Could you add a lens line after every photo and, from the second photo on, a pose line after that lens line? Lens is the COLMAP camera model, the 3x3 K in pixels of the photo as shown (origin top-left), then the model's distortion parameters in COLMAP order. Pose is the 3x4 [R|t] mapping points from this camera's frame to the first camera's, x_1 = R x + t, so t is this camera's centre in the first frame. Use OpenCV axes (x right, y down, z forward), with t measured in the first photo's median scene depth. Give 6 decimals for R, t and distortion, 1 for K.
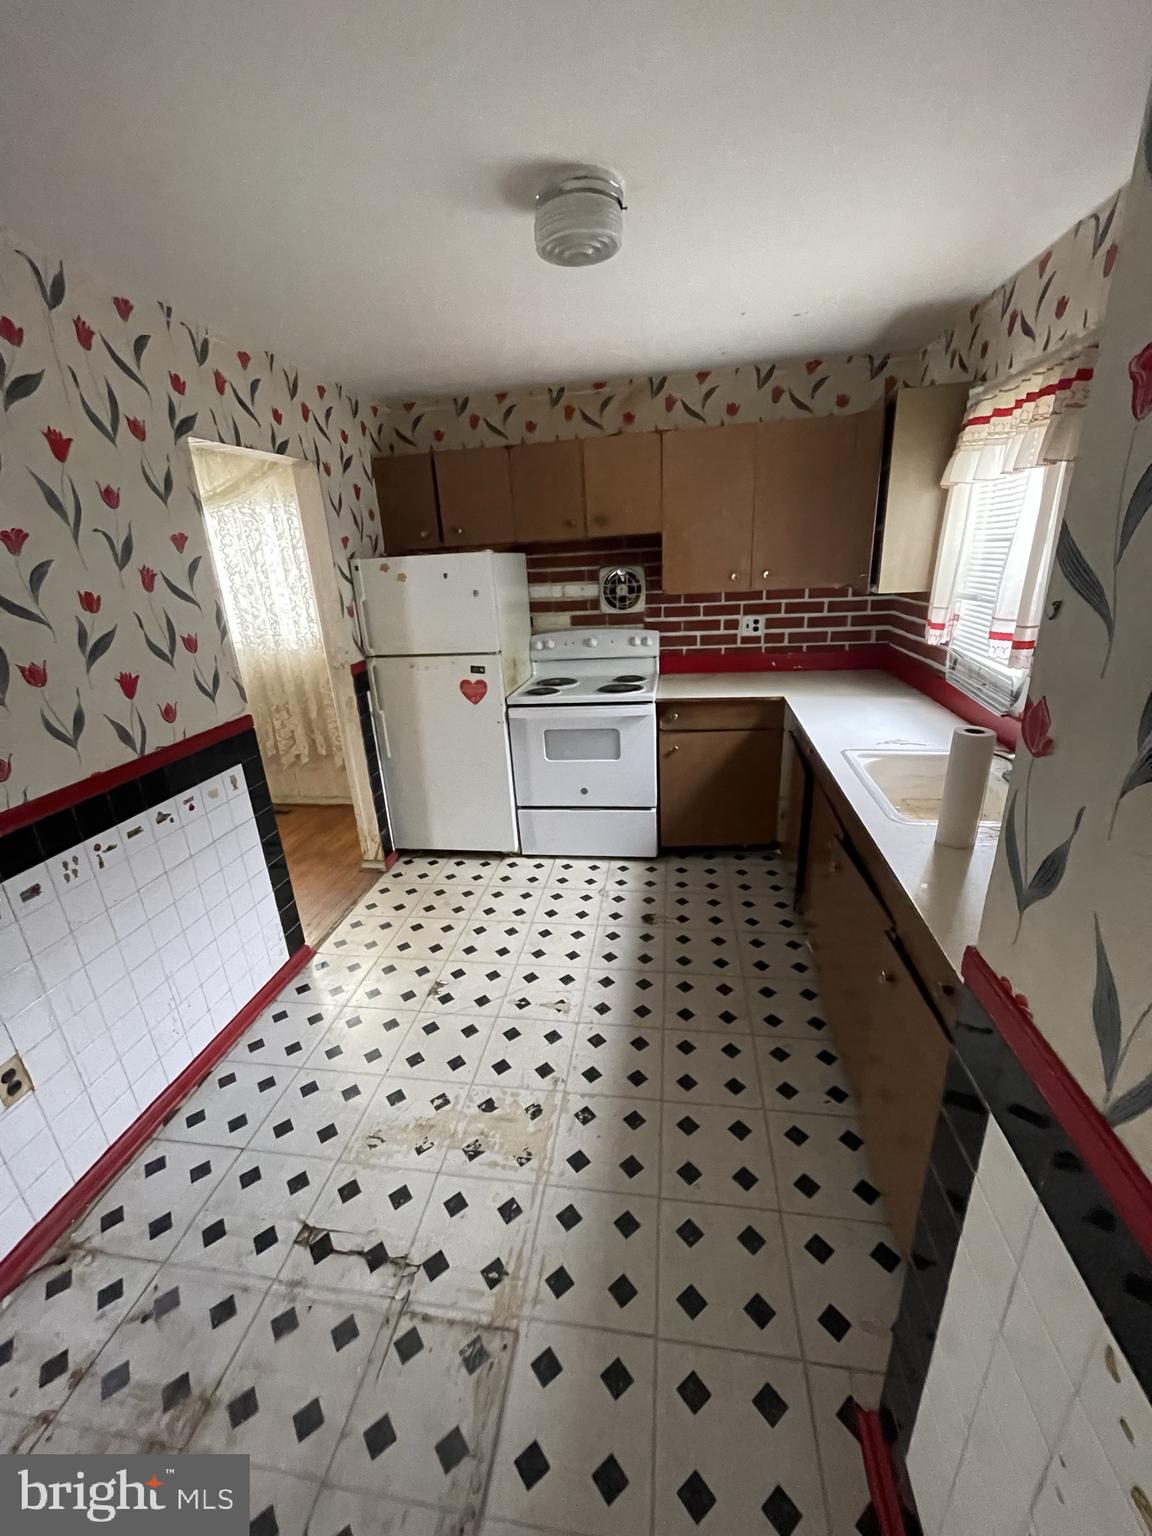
lens RADIAL K [[615.2, 0, 573.4], [0, 615.2, 769.0], [0, 0, 1]] dist [-0.001803, 0.000241]
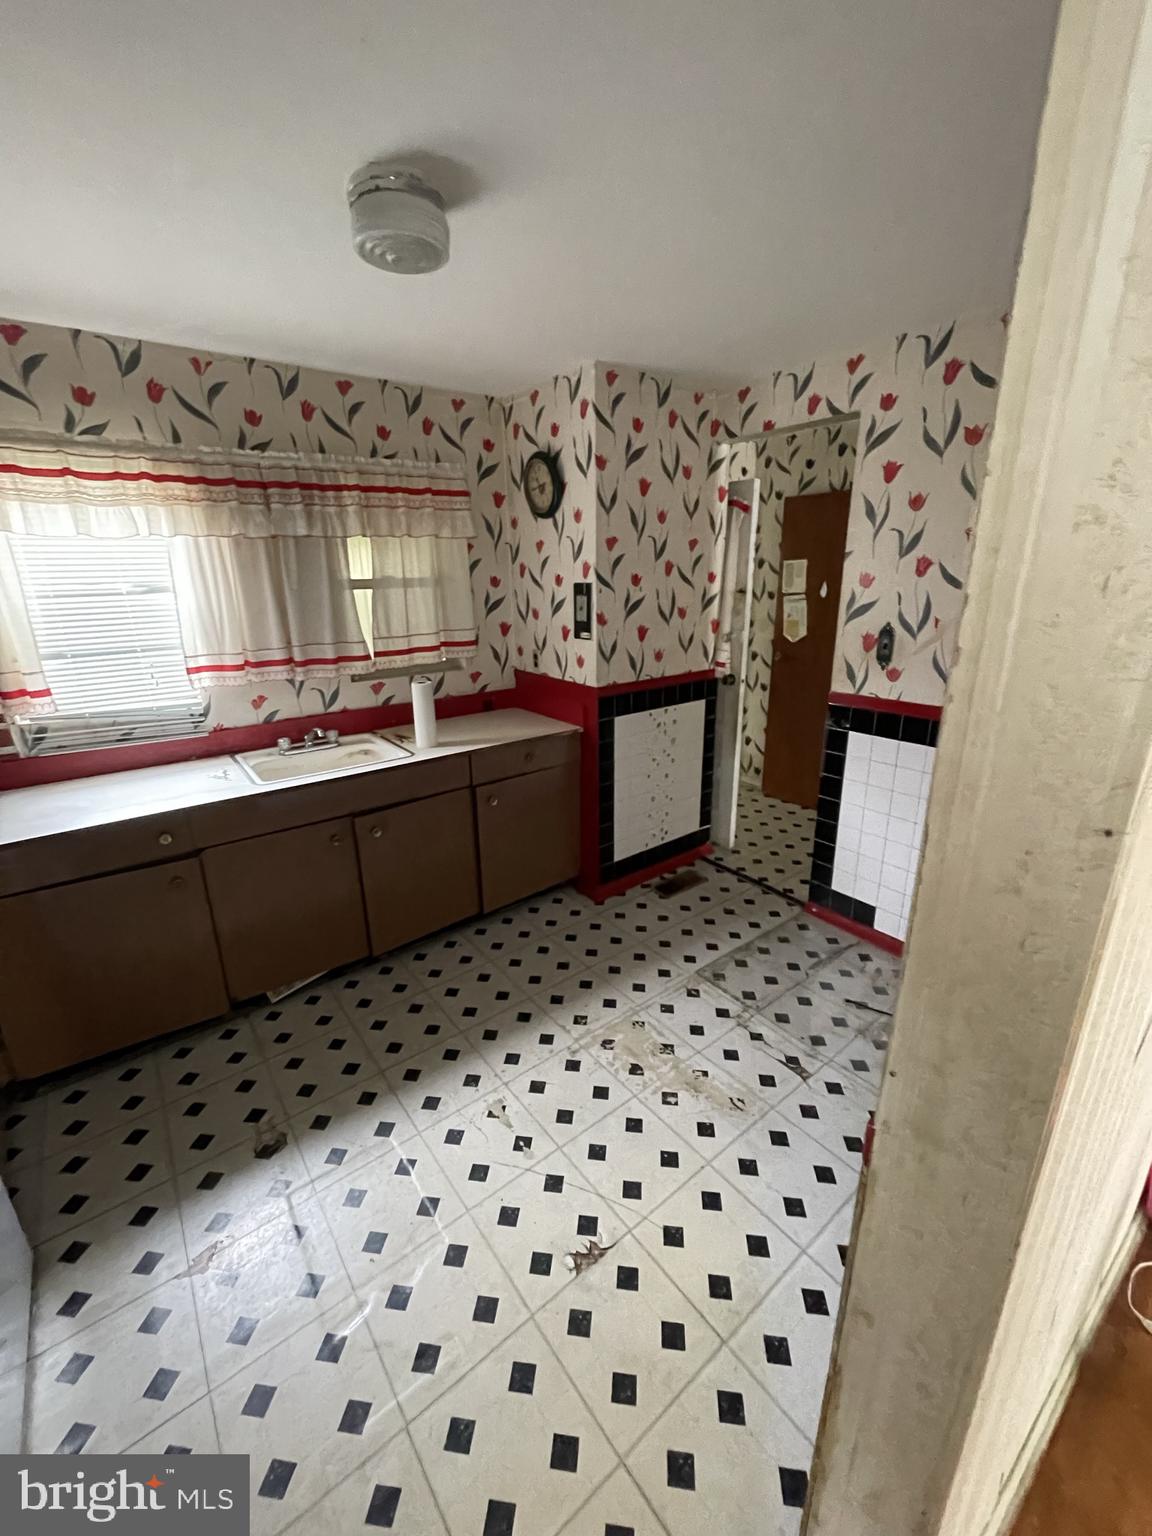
lens RADIAL K [[615.2, 0, 570.7], [0, 615.2, 766.7], [0, 0, 1]] dist [-0.001803, 0.000241]
pose [[-0.723441, -0.143669, 0.675272, -0.694600], [0.287216, 0.826815, 0.483615, -0.443622], [-0.627806, 0.543816, -0.556888, 1.349836]]
